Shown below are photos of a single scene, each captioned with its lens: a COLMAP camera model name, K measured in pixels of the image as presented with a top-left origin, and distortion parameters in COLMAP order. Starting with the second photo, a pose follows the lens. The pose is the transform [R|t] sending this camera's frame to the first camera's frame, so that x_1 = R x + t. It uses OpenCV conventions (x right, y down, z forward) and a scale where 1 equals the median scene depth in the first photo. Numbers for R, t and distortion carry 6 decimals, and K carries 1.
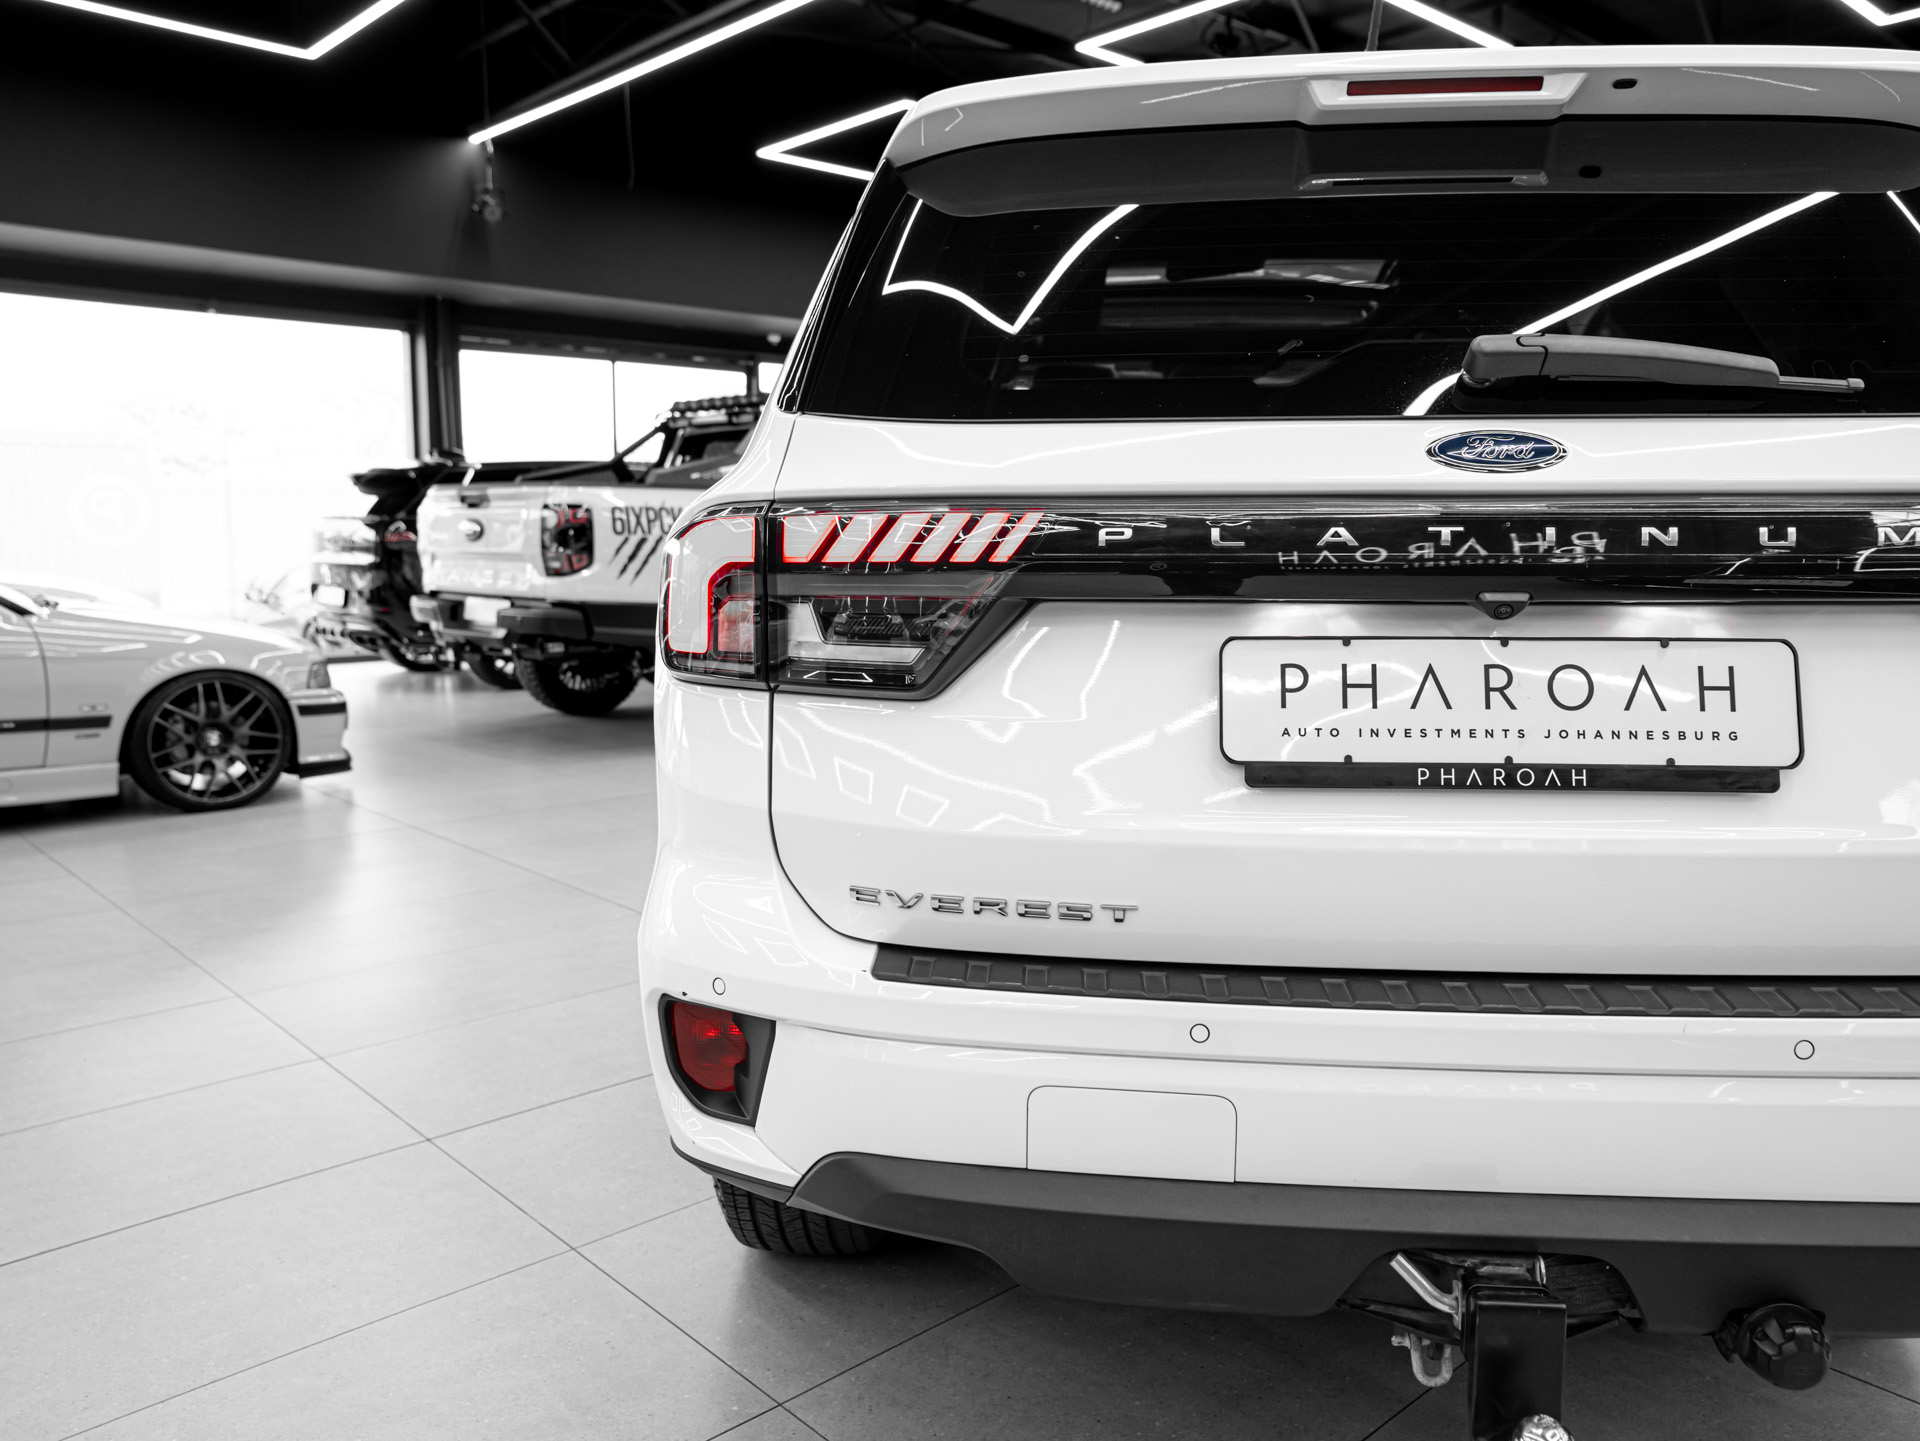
lens RADIAL K [[1452.2, 0, 961.0], [0, 1452.2, 715.1], [0, 0, 1]] dist [-0.029501, 0.069661]
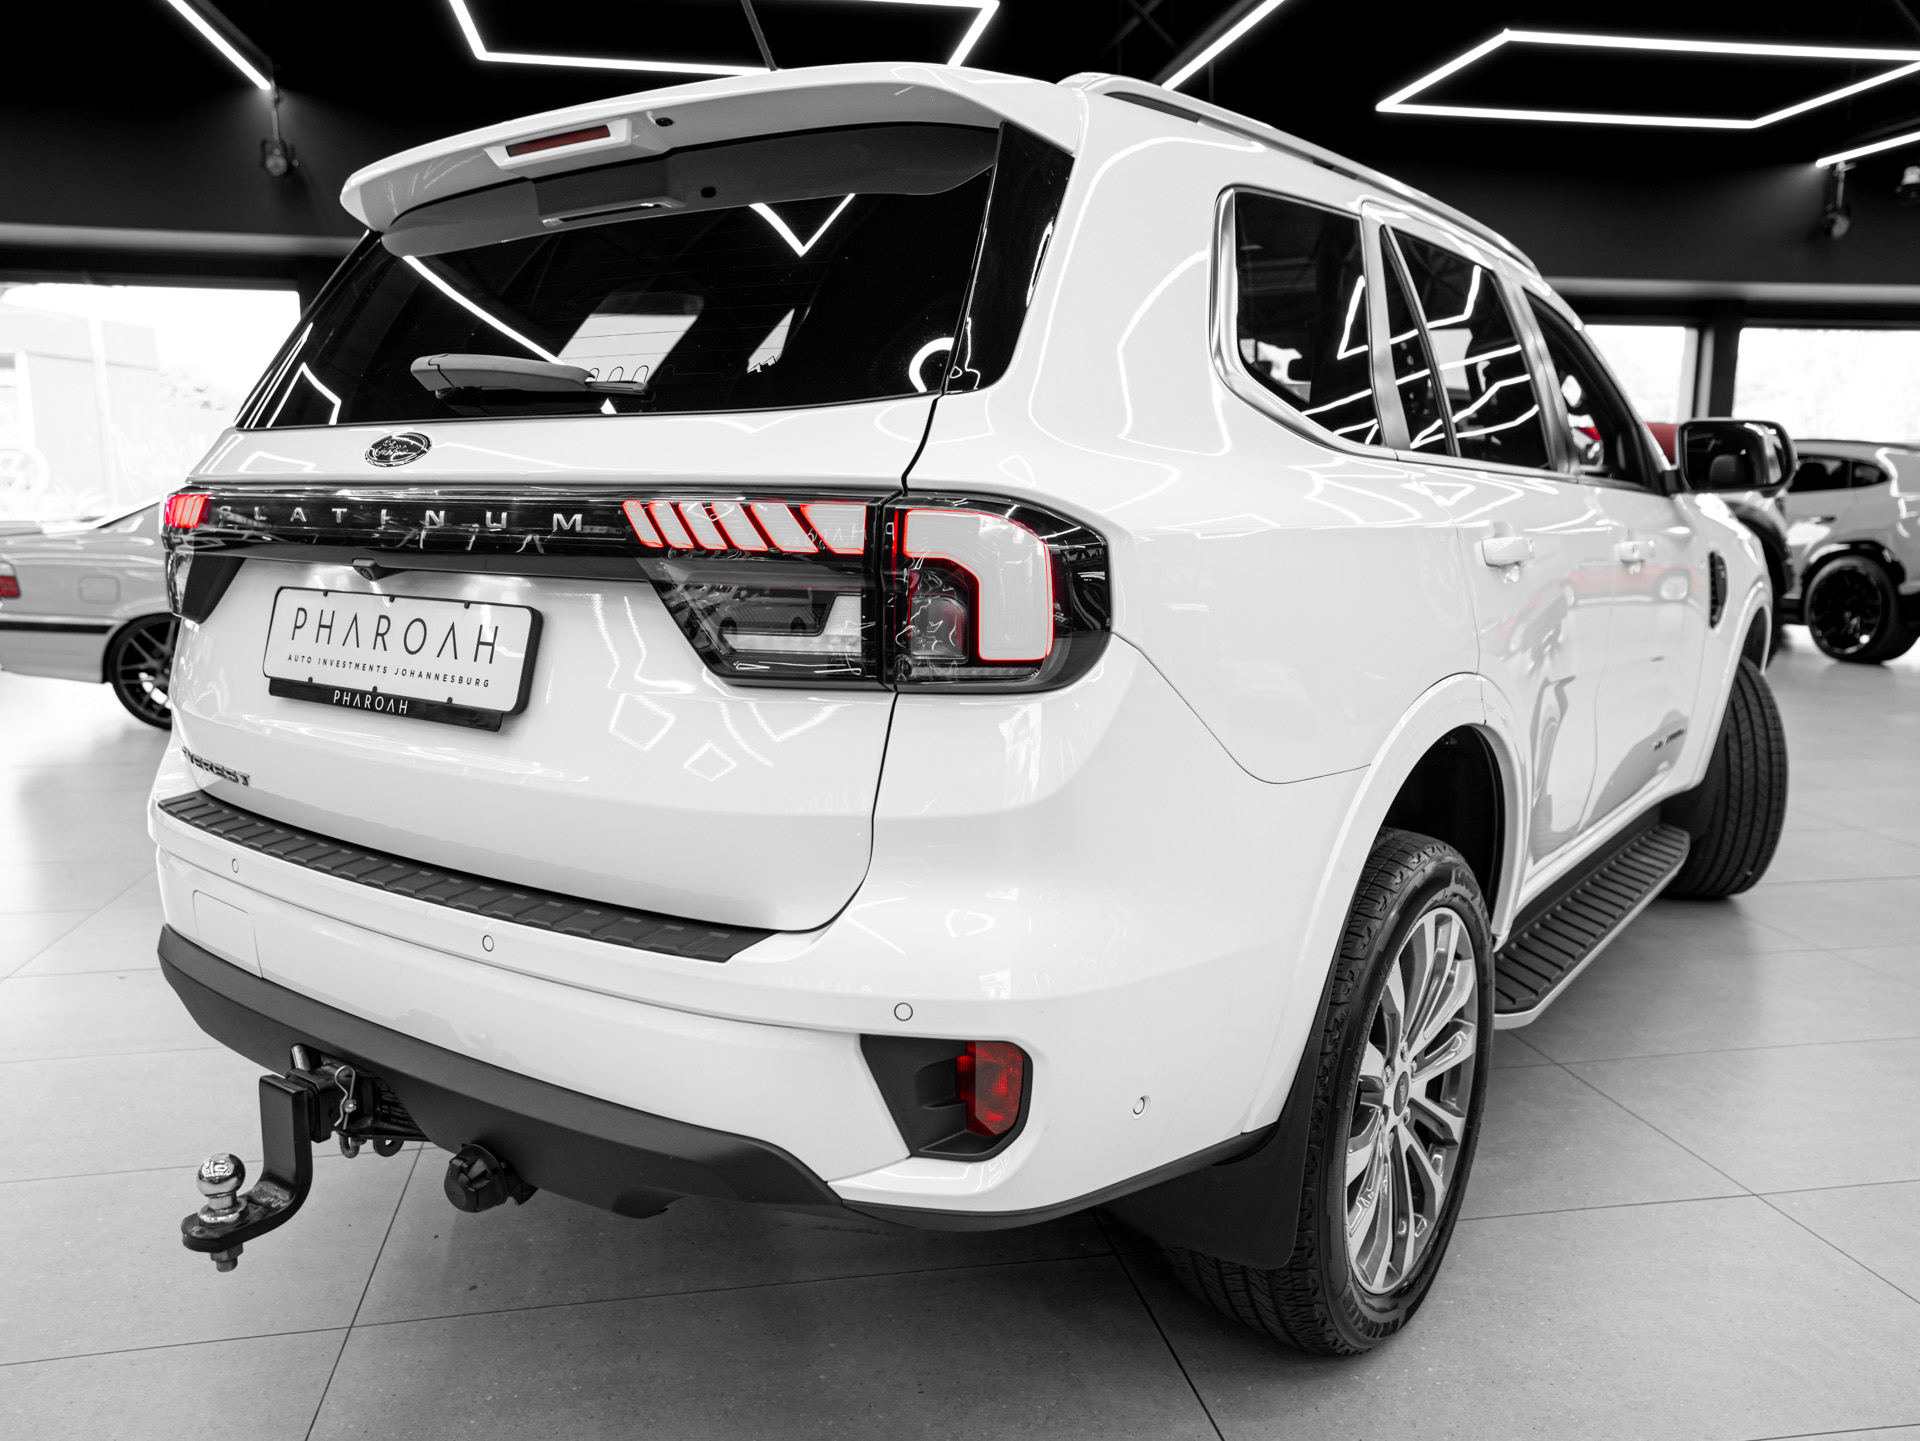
lens RADIAL K [[1424.4, 0, 956.0], [0, 1424.4, 700.8], [0, 0, 1]] dist [-0.002038, 0.065594]
pose [[0.847330, 0.080431, -0.524941, 1.404516], [-0.069342, 0.996758, 0.040794, -0.044173], [0.526520, 0.001834, 0.850161, 0.176698]]
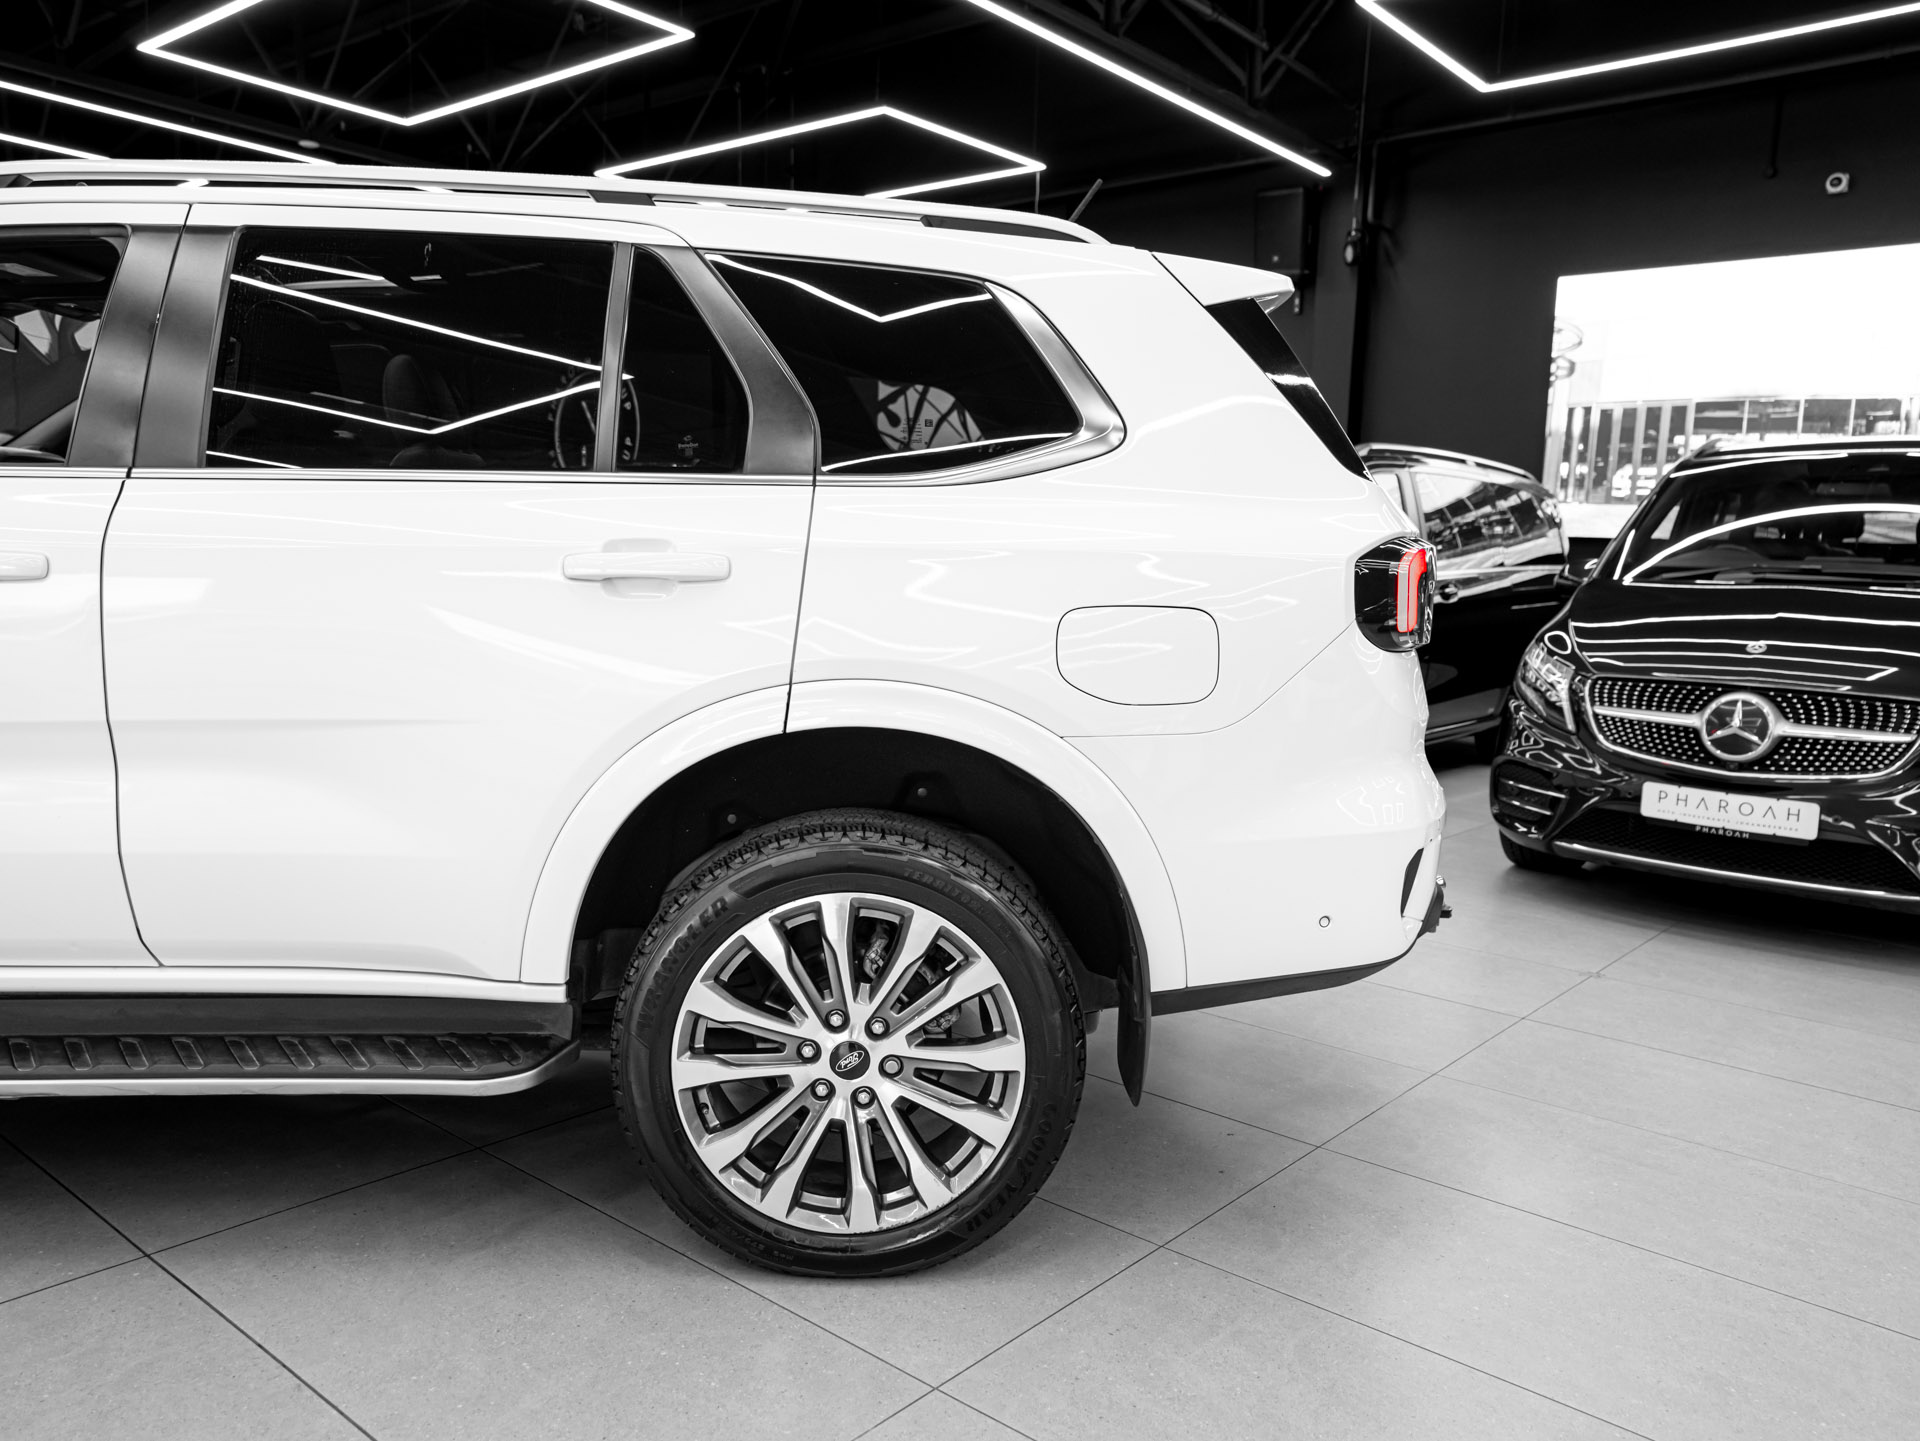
lens RADIAL K [[1452.2, 0, 961.0], [0, 1452.2, 715.1], [0, 0, 1]] dist [-0.029501, 0.069661]
pose [[-0.122652, -0.116724, 0.985562, -1.854618], [0.091197, 0.987532, 0.128307, -0.219628], [-0.988251, 0.105618, -0.110478, 1.827520]]
